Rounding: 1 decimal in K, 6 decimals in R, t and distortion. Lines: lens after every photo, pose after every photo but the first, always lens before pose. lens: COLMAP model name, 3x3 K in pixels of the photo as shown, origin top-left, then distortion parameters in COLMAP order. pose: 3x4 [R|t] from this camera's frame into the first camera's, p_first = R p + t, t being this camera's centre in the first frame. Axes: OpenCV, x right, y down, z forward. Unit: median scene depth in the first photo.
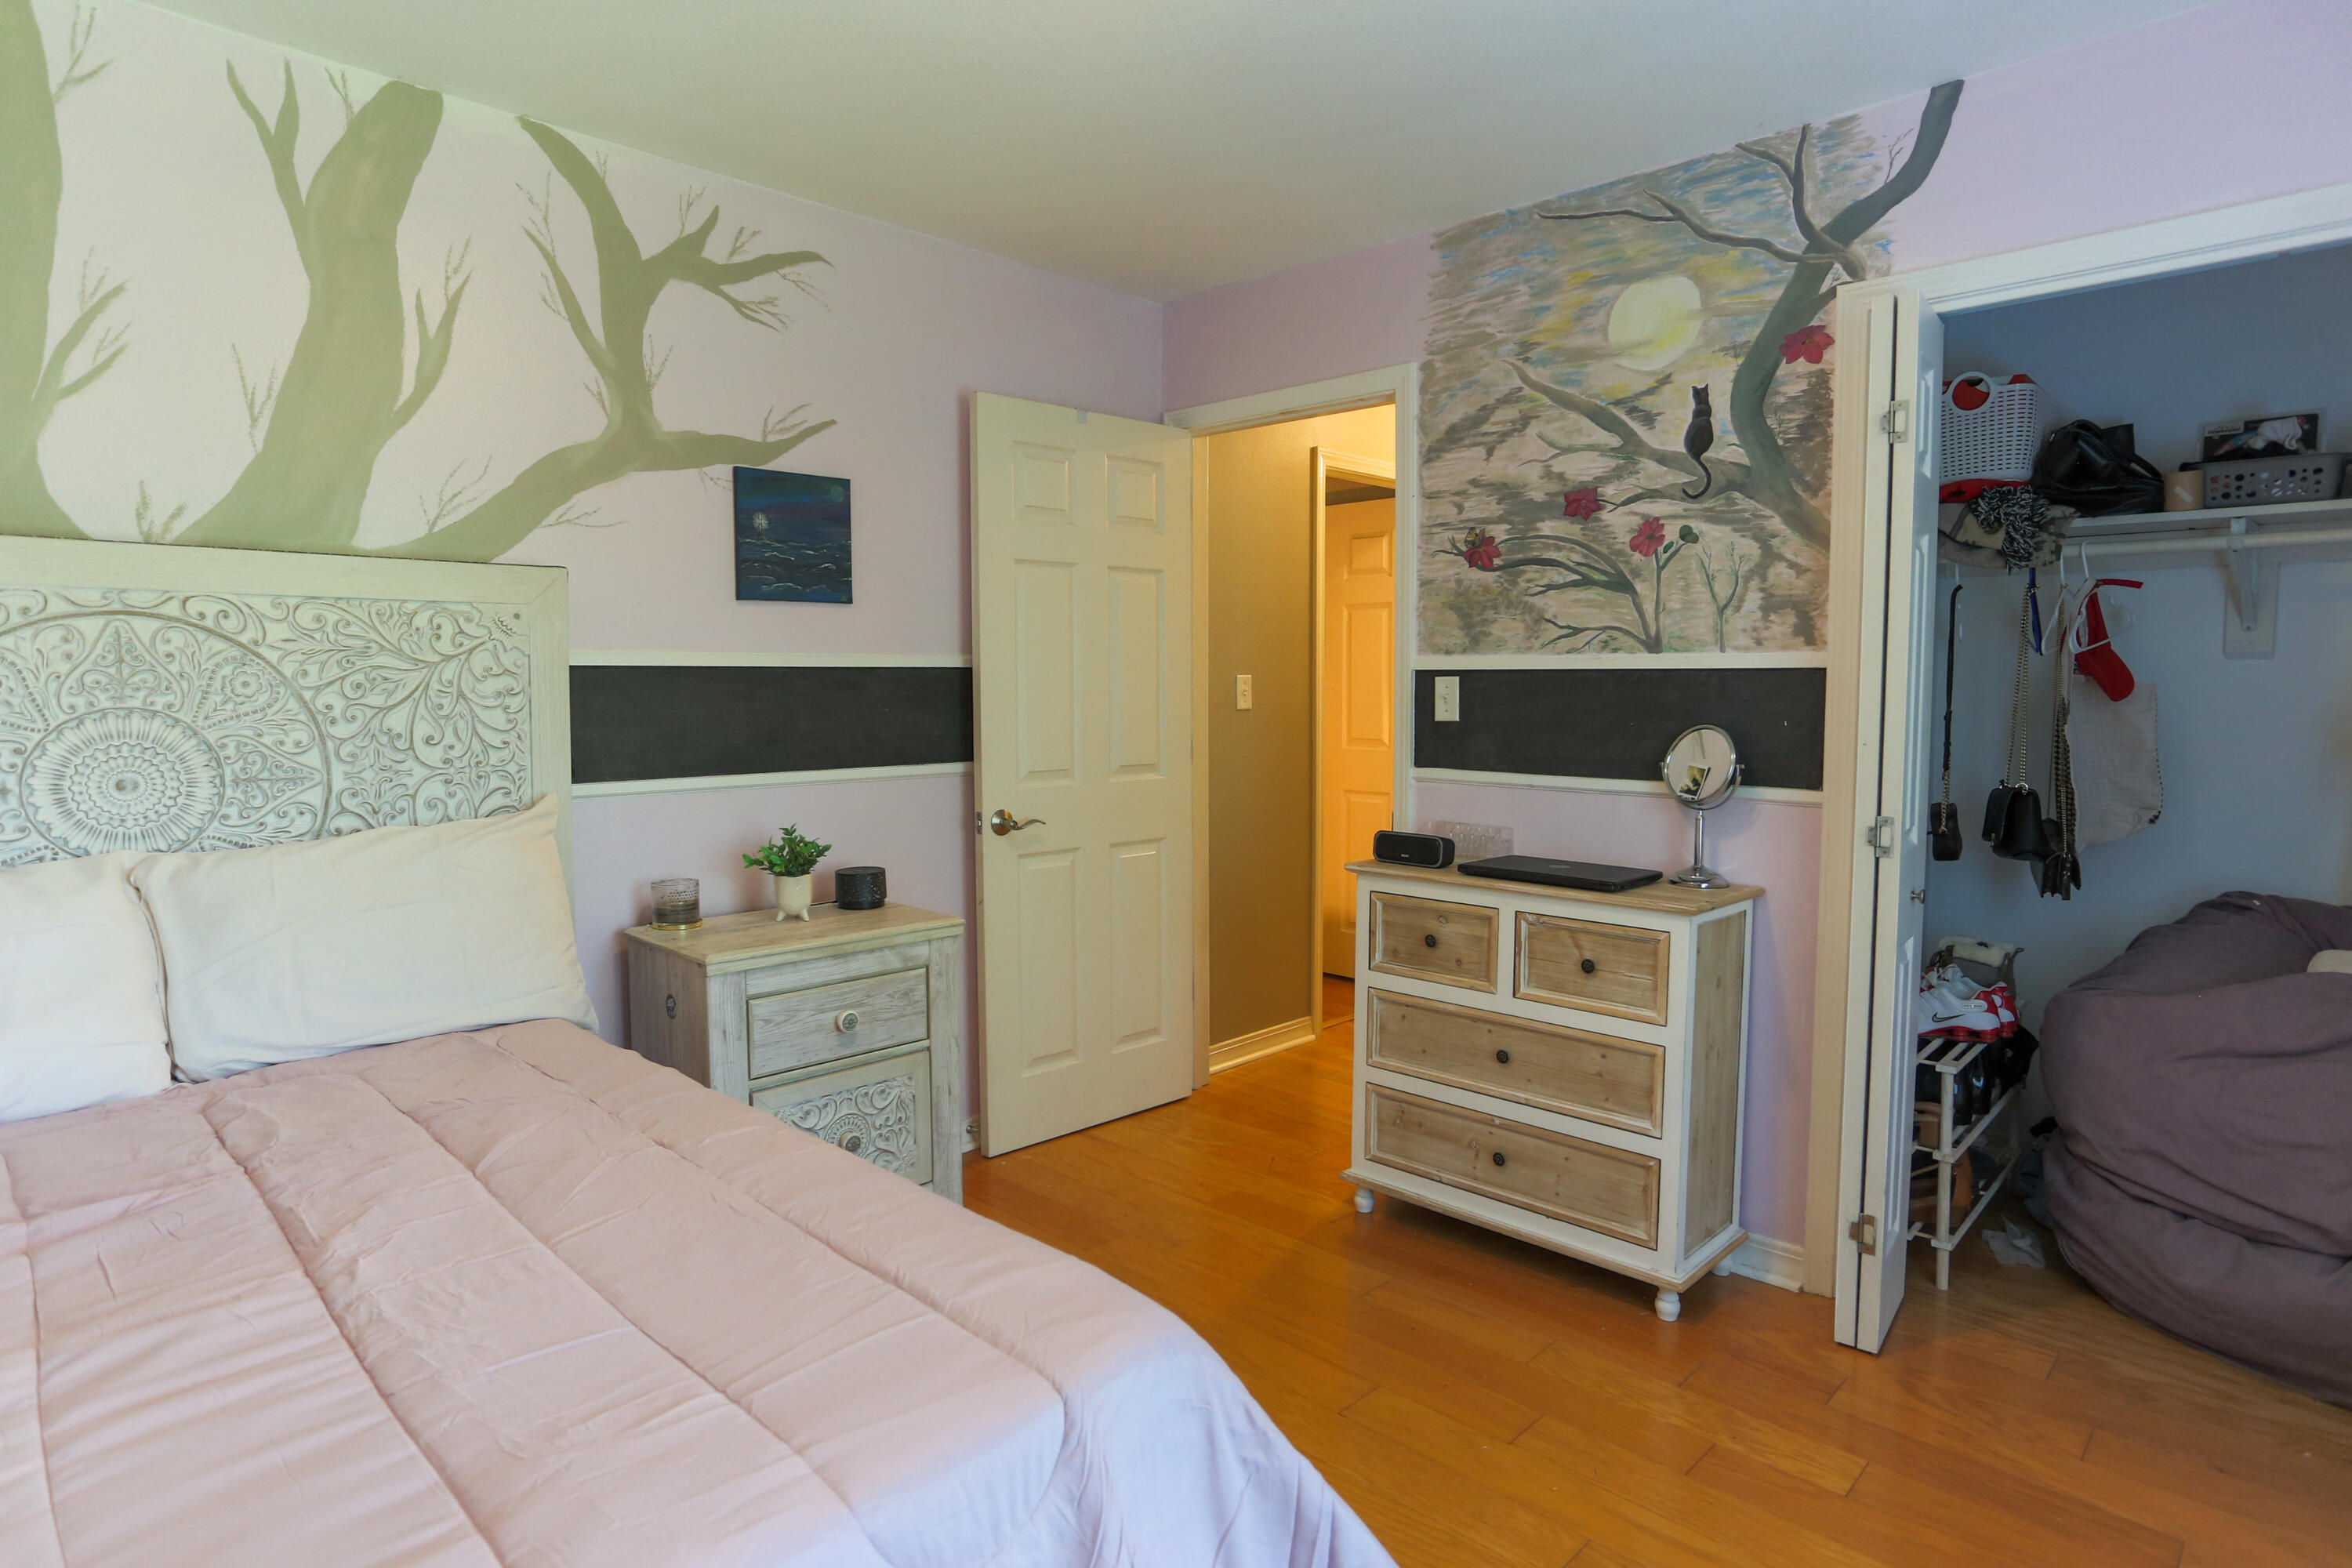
lens RADIAL K [[1209.0, 0, 1175.6], [0, 1209.0, 759.2], [0, 0, 1]] dist [-0.050901, 0.034232]
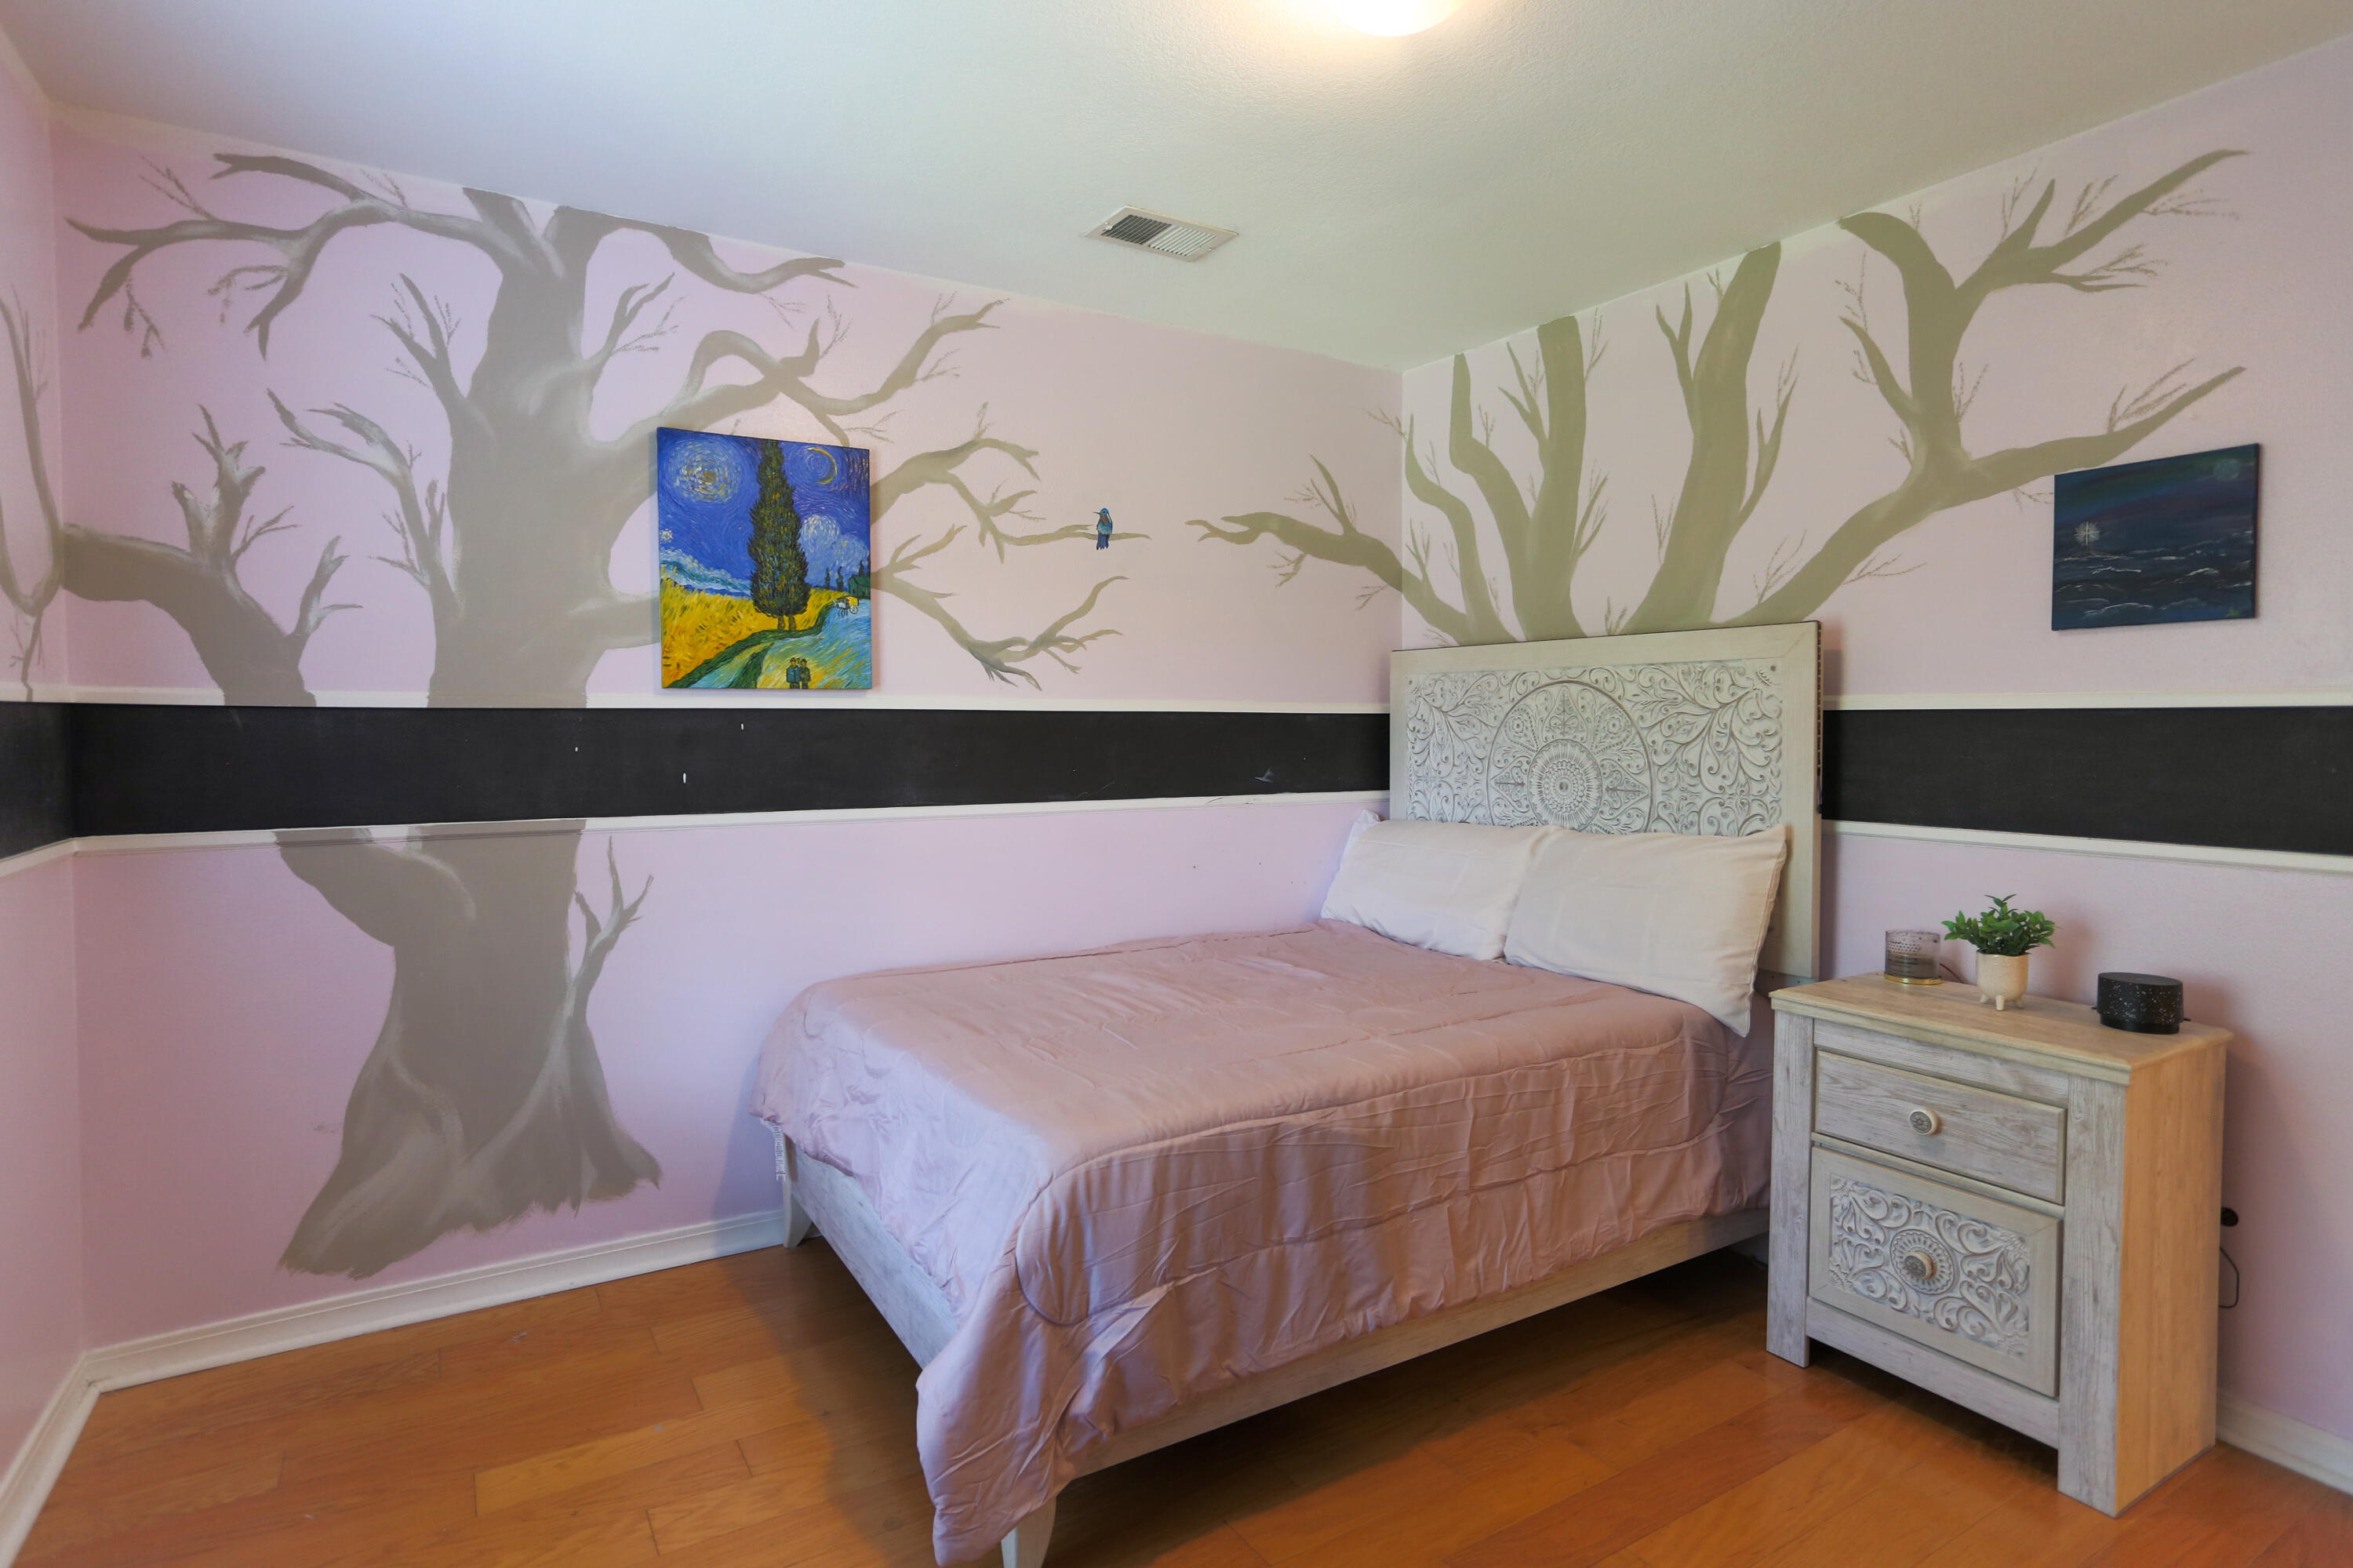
lens RADIAL K [[1209.6, 0, 1176.1], [0, 1209.6, 759.2], [0, 0, 1]] dist [-0.050901, 0.034232]
pose [[-0.216029, 0.030724, -0.975903, 0.717028], [-0.064617, 0.996864, 0.045688, -0.047766], [0.974246, 0.072930, -0.213366, 0.693551]]
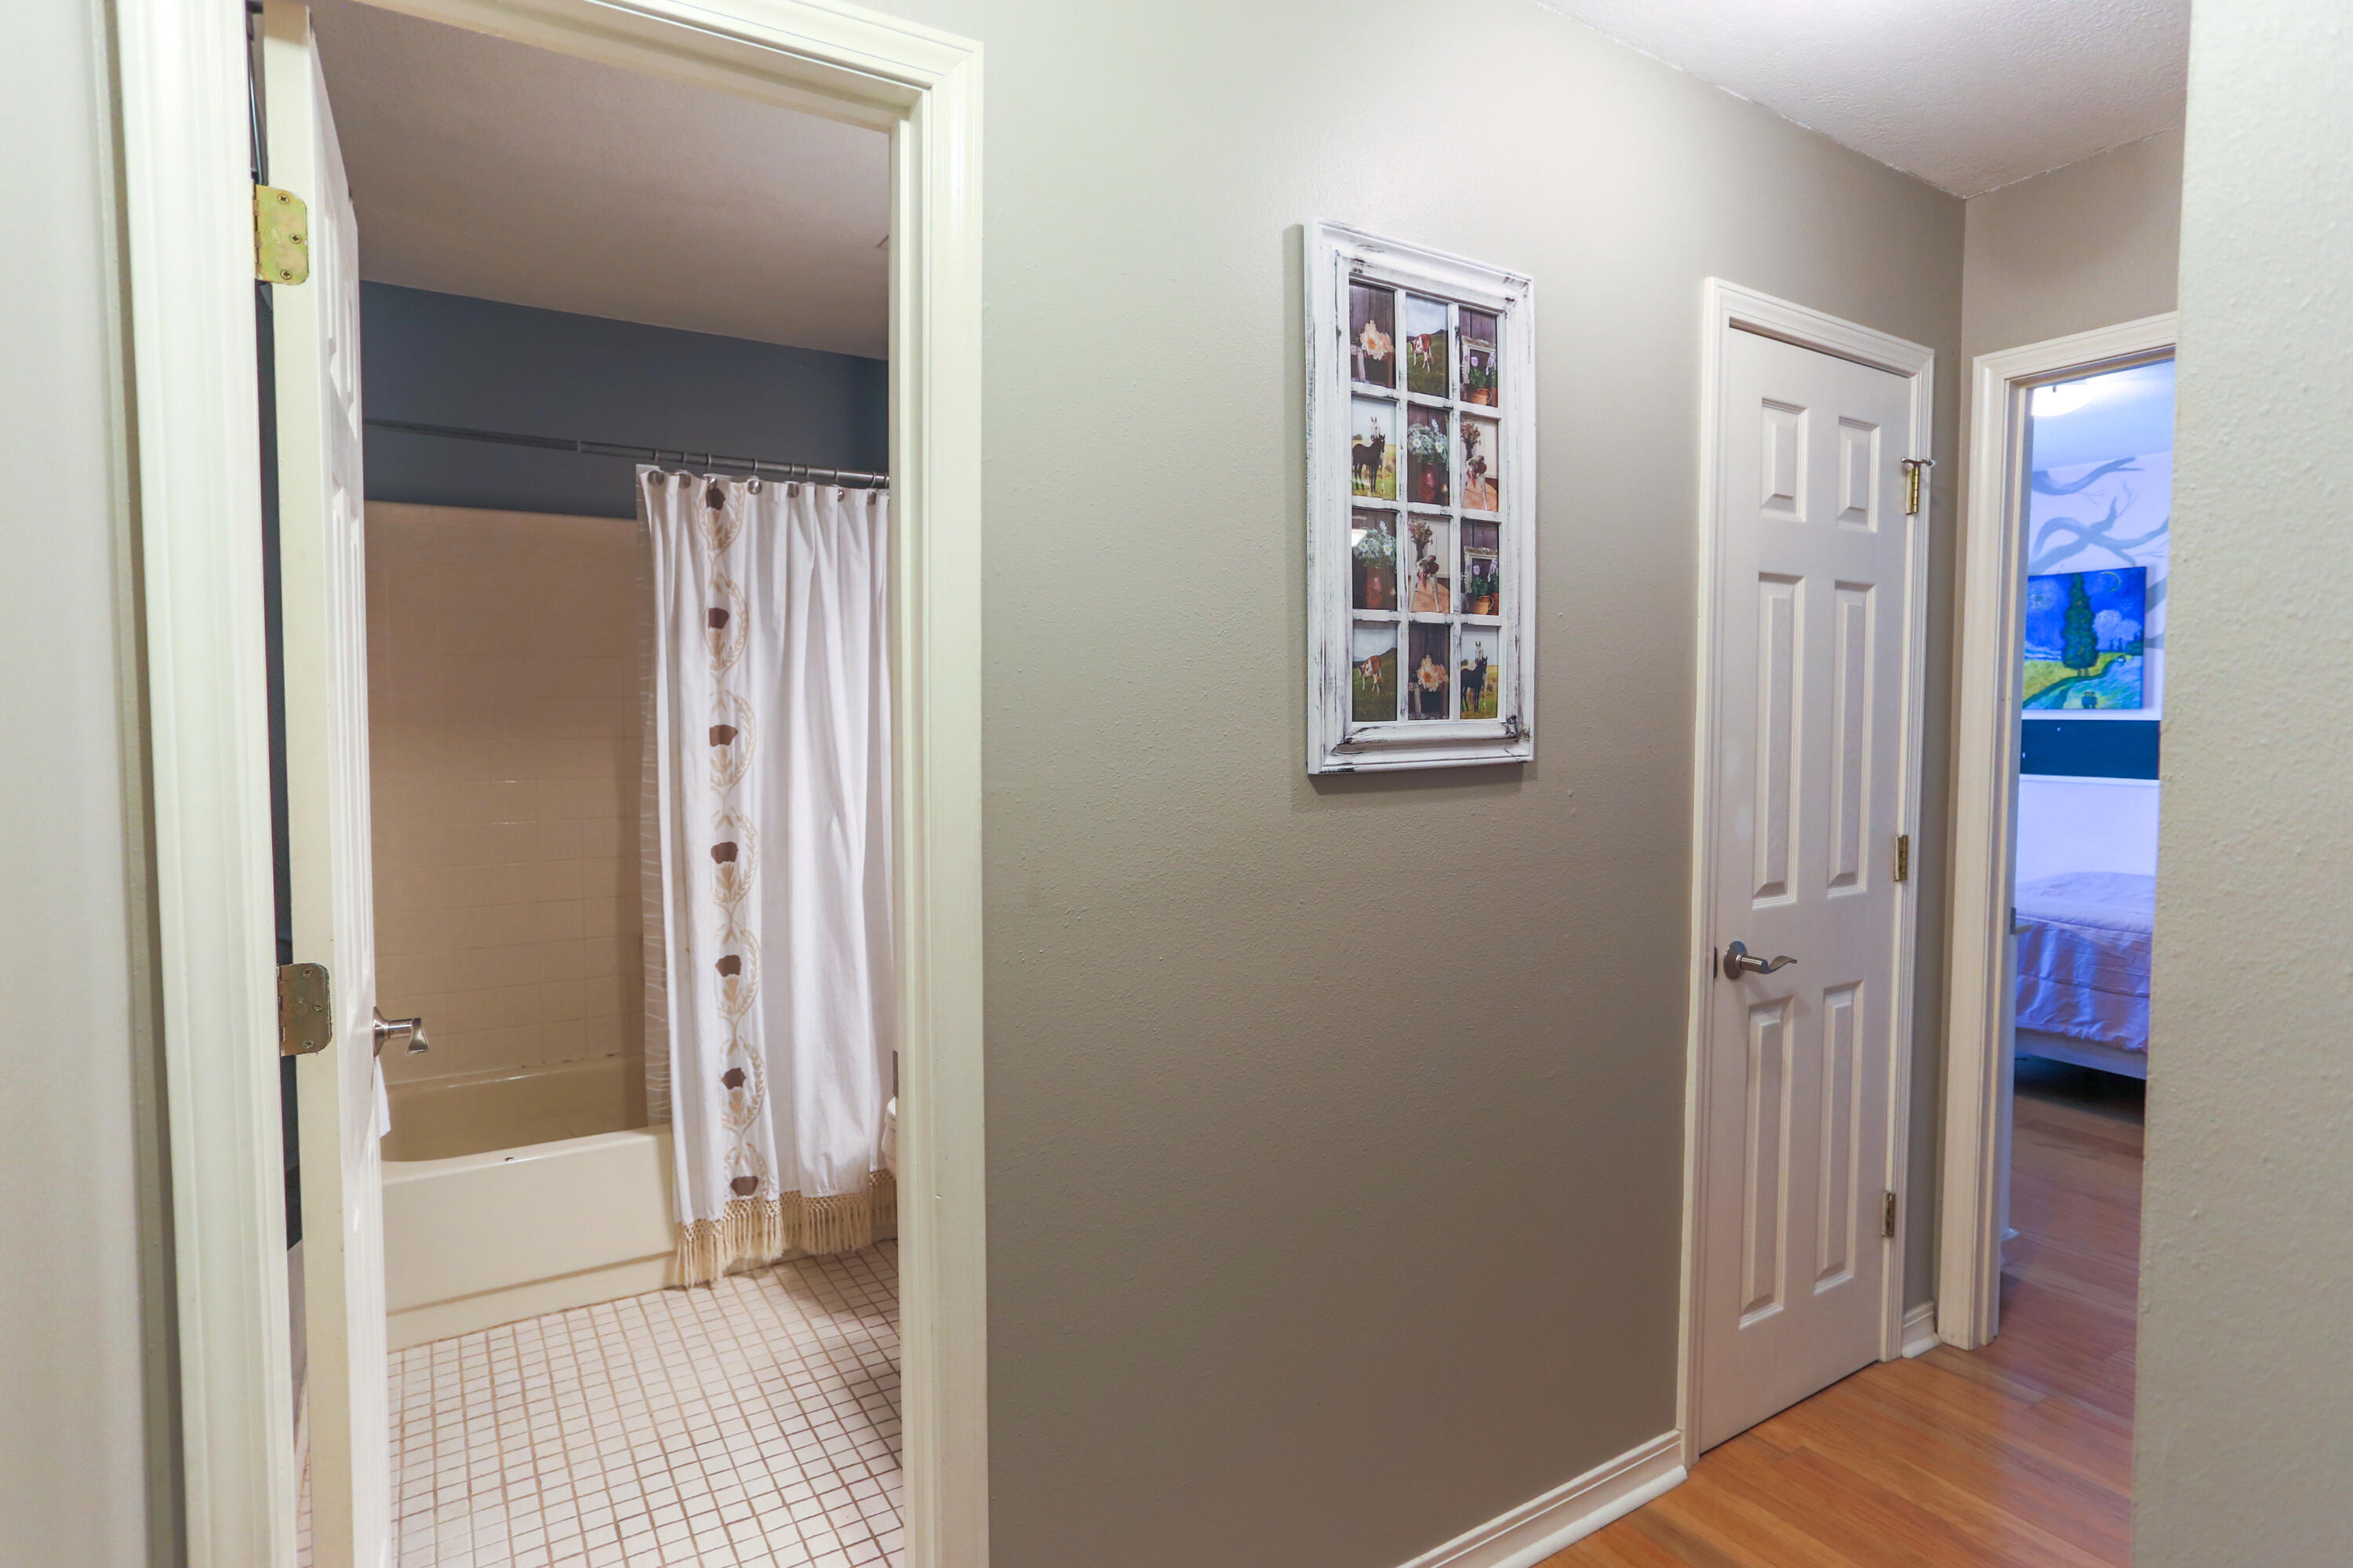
lens RADIAL K [[1209.6, 0, 1176.1], [0, 1209.6, 759.2], [0, 0, 1]] dist [-0.050901, 0.034232]
pose [[-0.978195, -0.008986, 0.207496, 0.776907], [0.014004, 0.993936, 0.109063, -0.194872], [-0.207218, 0.109591, -0.972137, 2.377827]]
